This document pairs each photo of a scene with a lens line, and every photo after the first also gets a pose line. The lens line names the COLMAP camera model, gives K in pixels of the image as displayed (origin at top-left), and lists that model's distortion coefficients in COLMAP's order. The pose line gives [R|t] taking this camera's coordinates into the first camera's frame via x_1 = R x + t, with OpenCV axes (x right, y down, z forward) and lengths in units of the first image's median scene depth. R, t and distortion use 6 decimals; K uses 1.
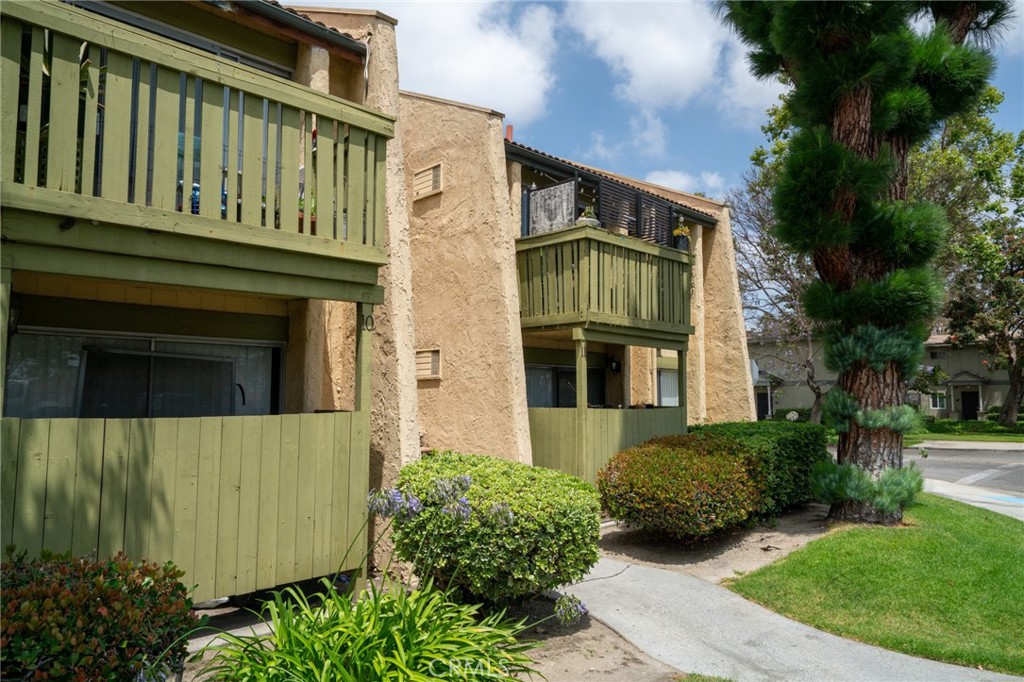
lens RADIAL K [[700.8, 0, 513.4], [0, 700.8, 334.7], [0, 0, 1]] dist [0.003815, 0.000735]
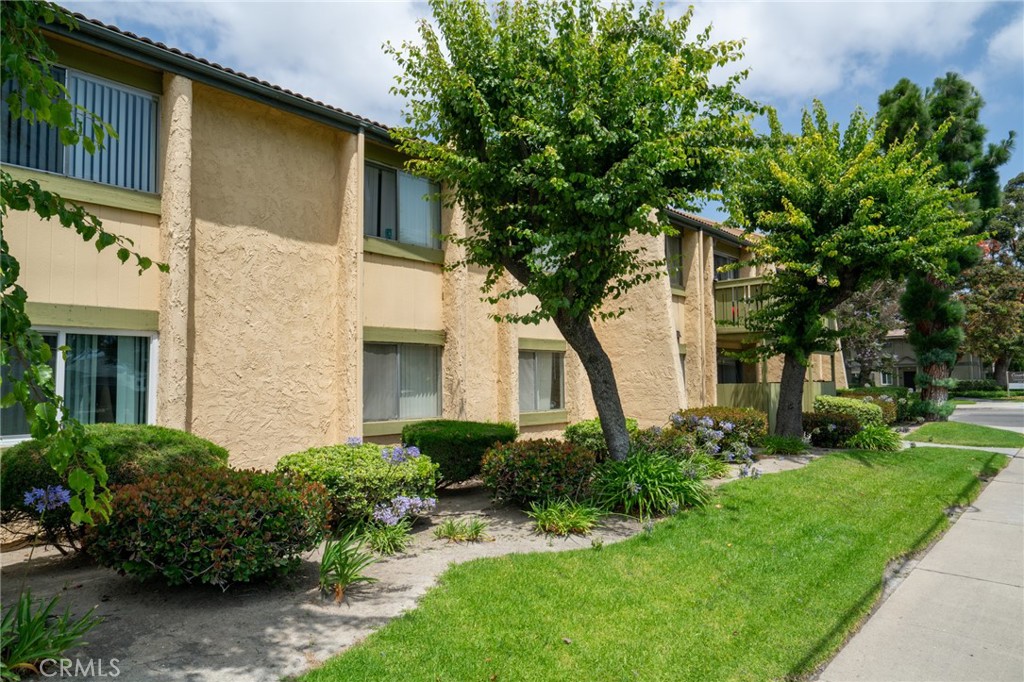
lens RADIAL K [[621.4, 0, 512.7], [0, 621.4, 342.8], [0, 0, 1]] dist [0.003696, 0.001022]
pose [[0.999337, -0.015821, 0.032800, -1.175316], [0.015015, 0.999583, 0.024665, -0.115770], [-0.033176, -0.024157, 0.999158, -1.307624]]
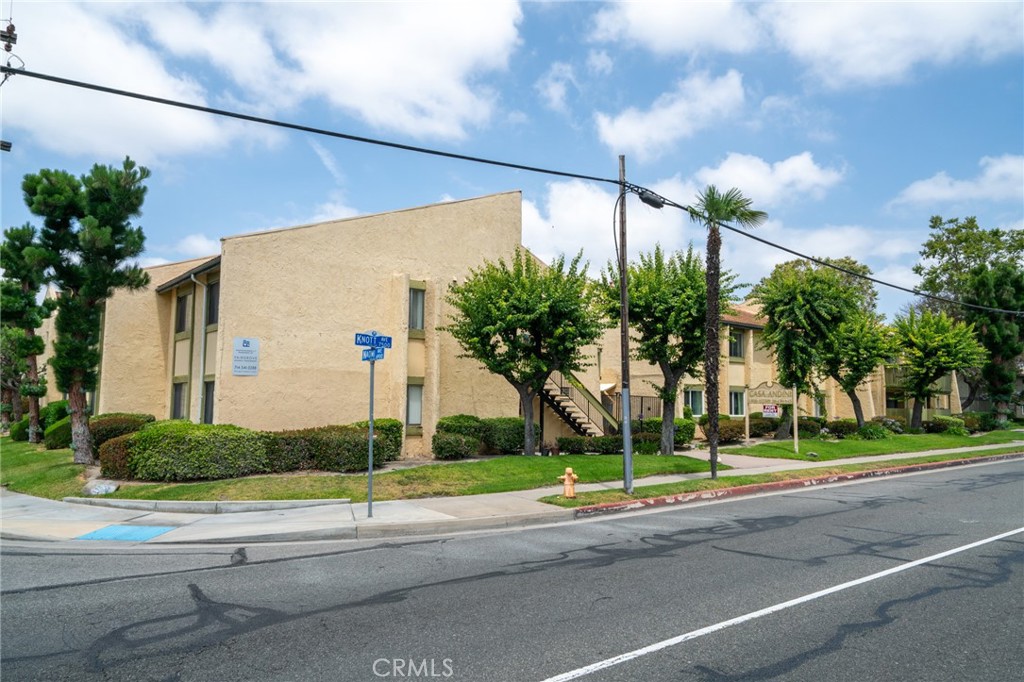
lens RADIAL K [[674.6, 0, 508.4], [0, 674.6, 351.3], [0, 0, 1]] dist [0.004640, 0.000136]
pose [[0.991399, -0.003846, -0.130817, -2.571799], [0.004904, 0.999958, 0.007766, -0.401133], [0.130782, -0.008341, 0.991376, -4.668406]]
